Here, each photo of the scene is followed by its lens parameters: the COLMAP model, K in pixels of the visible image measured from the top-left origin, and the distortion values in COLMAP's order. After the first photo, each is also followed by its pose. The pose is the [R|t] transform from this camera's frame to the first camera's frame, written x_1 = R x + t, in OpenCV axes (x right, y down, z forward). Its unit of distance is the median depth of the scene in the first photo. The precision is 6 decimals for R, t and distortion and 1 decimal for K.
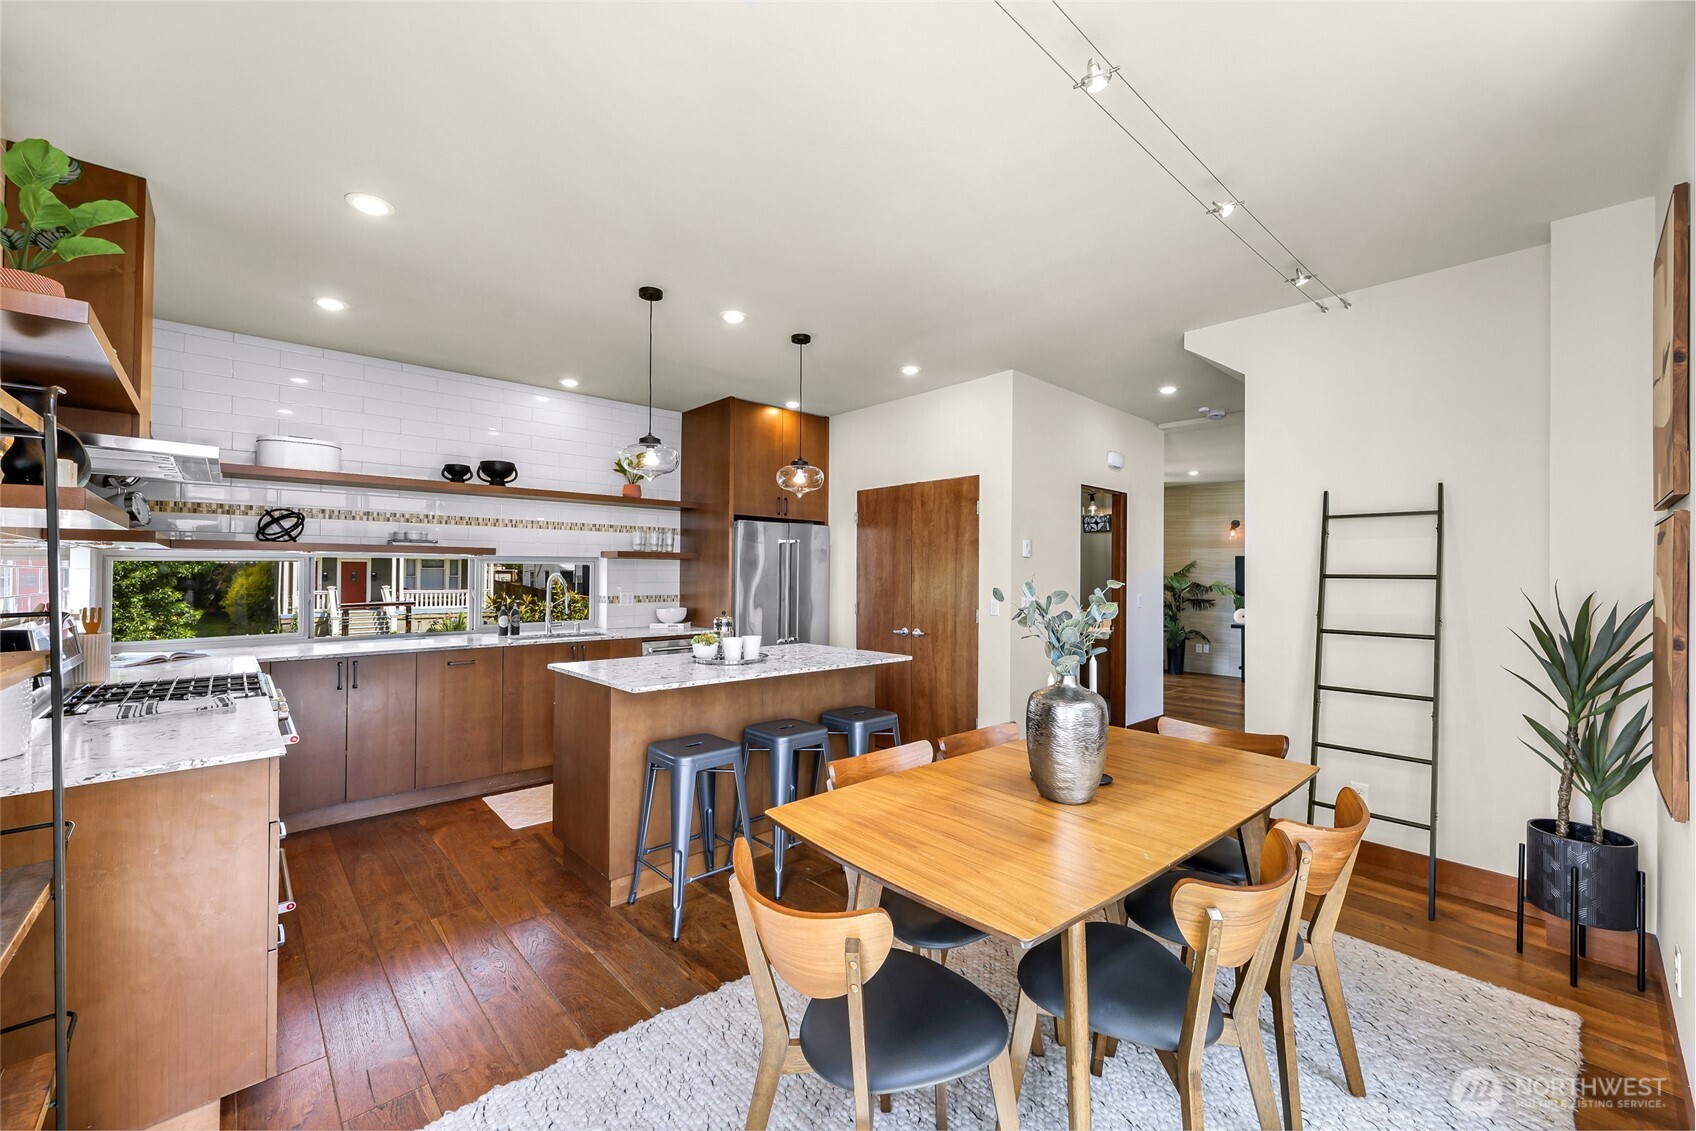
lens RADIAL K [[692.9, 0, 845.0], [0, 692.9, 571.1], [0, 0, 1]] dist [0.000566, -0.000028]
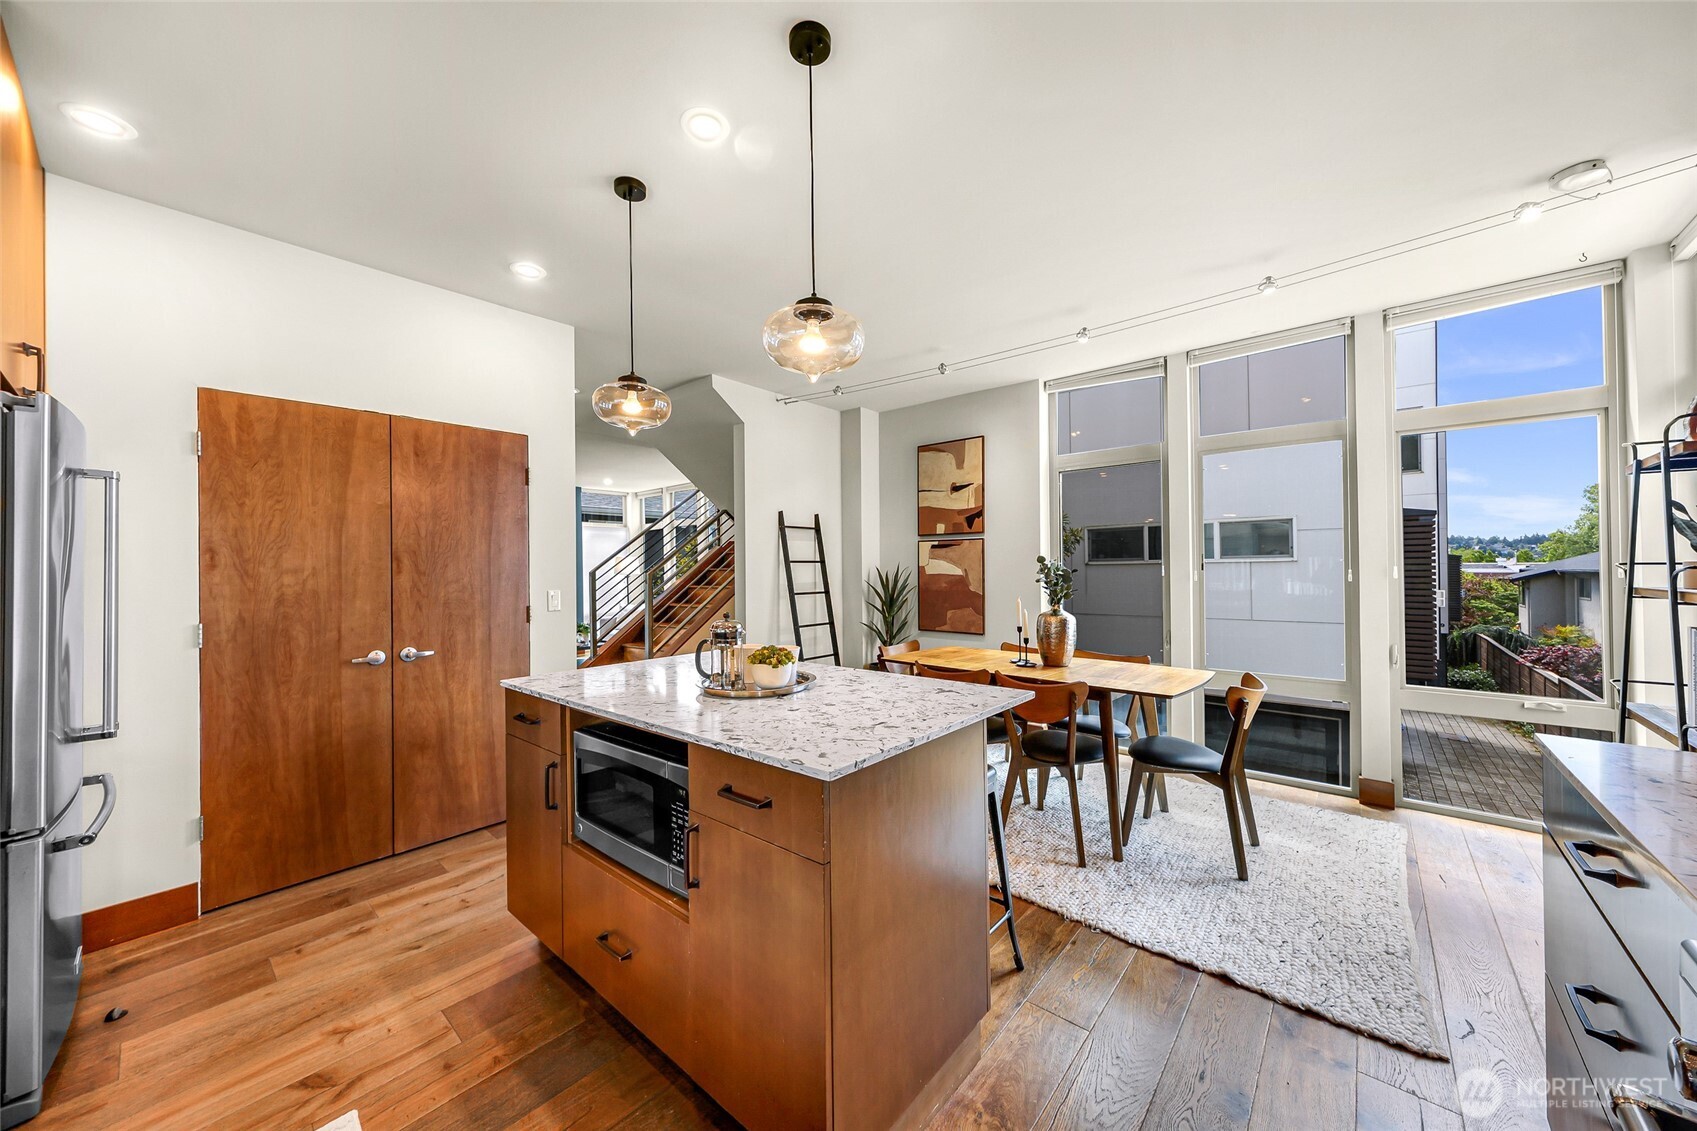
lens RADIAL K [[626.2, 0, 845.4], [0, 626.2, 565.2], [0, 0, 1]] dist [-0.000102, 0.000018]
pose [[-0.118691, 0.011724, 0.992862, -0.552832], [0.011167, 0.999883, -0.010471, 0.019679], [-0.992868, 0.009845, -0.118808, 0.722700]]
